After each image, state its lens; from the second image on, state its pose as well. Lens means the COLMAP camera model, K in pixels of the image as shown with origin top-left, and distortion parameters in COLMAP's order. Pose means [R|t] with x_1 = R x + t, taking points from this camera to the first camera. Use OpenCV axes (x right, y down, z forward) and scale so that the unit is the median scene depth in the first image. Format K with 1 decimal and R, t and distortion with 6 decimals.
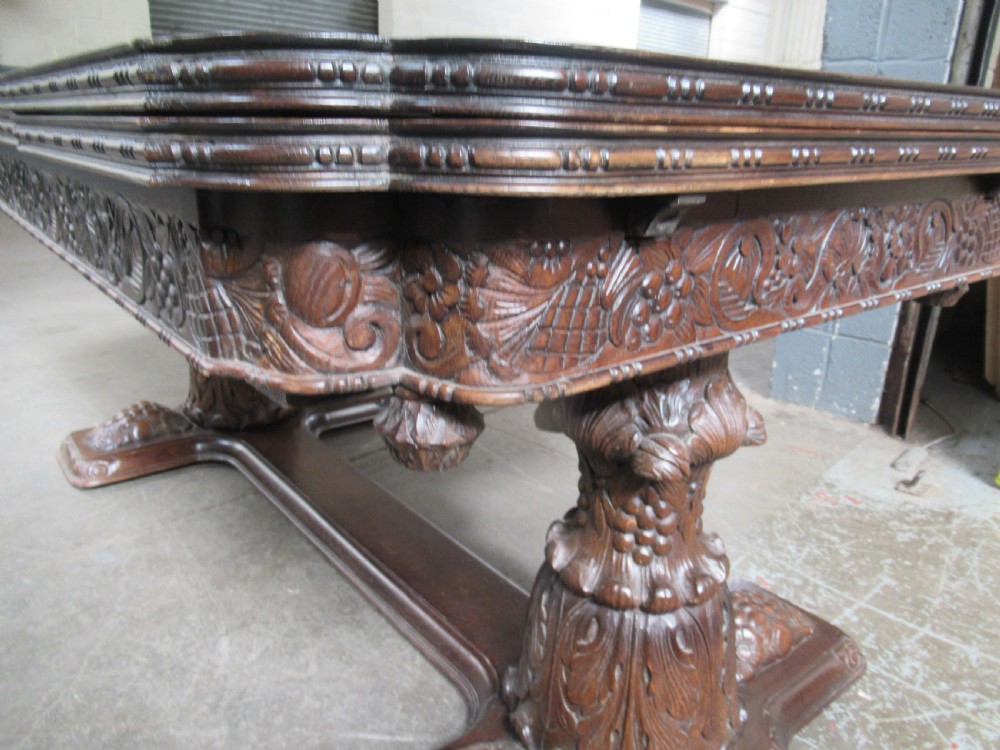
lens RADIAL K [[737.0, 0, 474.4], [0, 737.0, 378.9], [0, 0, 1]] dist [-0.003246, -0.003368]
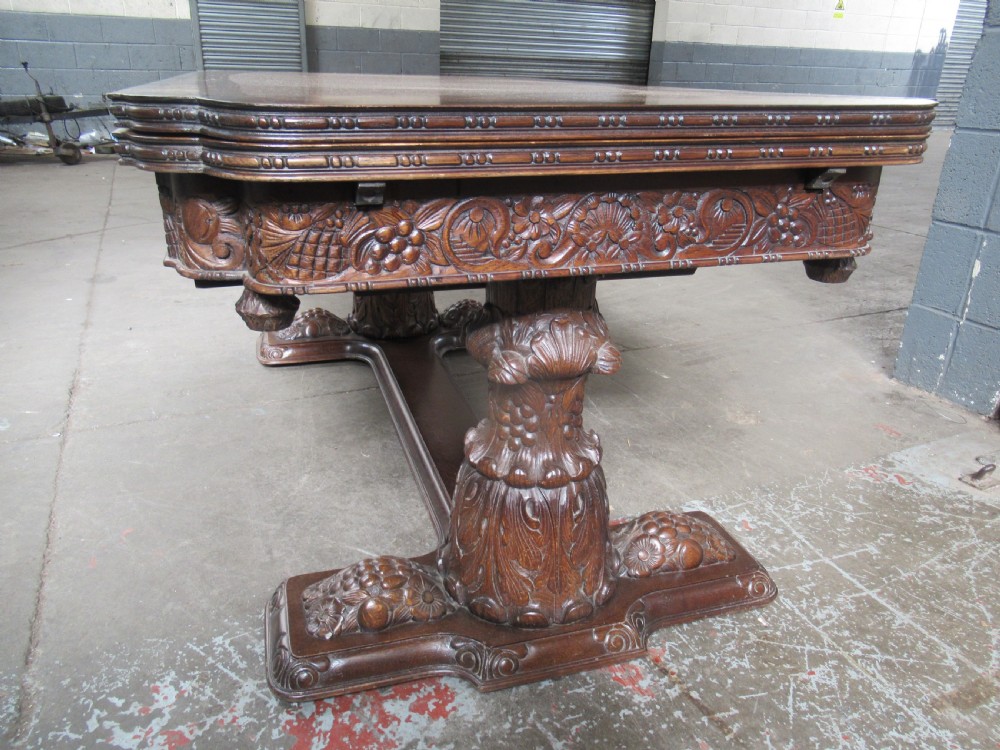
lens RADIAL K [[731.1, 0, 480.7], [0, 731.1, 380.1], [0, 0, 1]] dist [-0.002732, -0.003064]
pose [[0.930694, 0.141835, -0.337181, 0.426879], [-0.117190, 0.988796, 0.092465, 0.005883], [0.346518, -0.046543, 0.936888, -0.187663]]
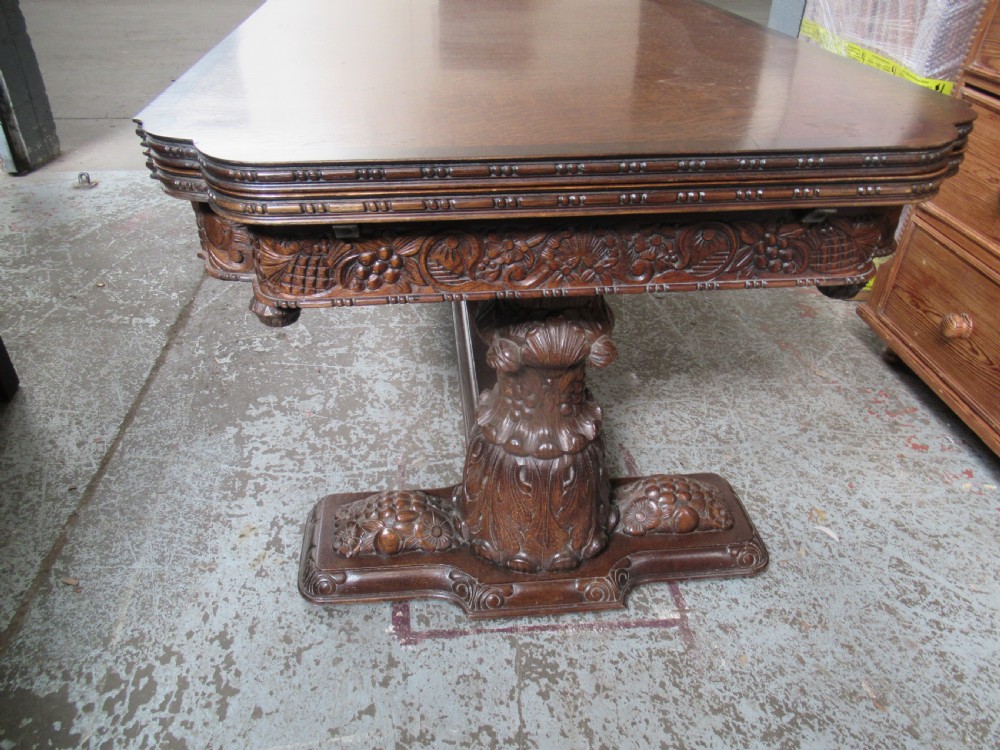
lens RADIAL K [[729.6, 0, 481.5], [0, 729.6, 377.1], [0, 0, 1]] dist [-0.005027, -0.003876]
pose [[0.842216, 0.292608, -0.452827, 0.570872], [-0.162740, 0.938704, 0.303891, -0.185563], [0.513992, -0.182249, 0.838211, -0.169291]]
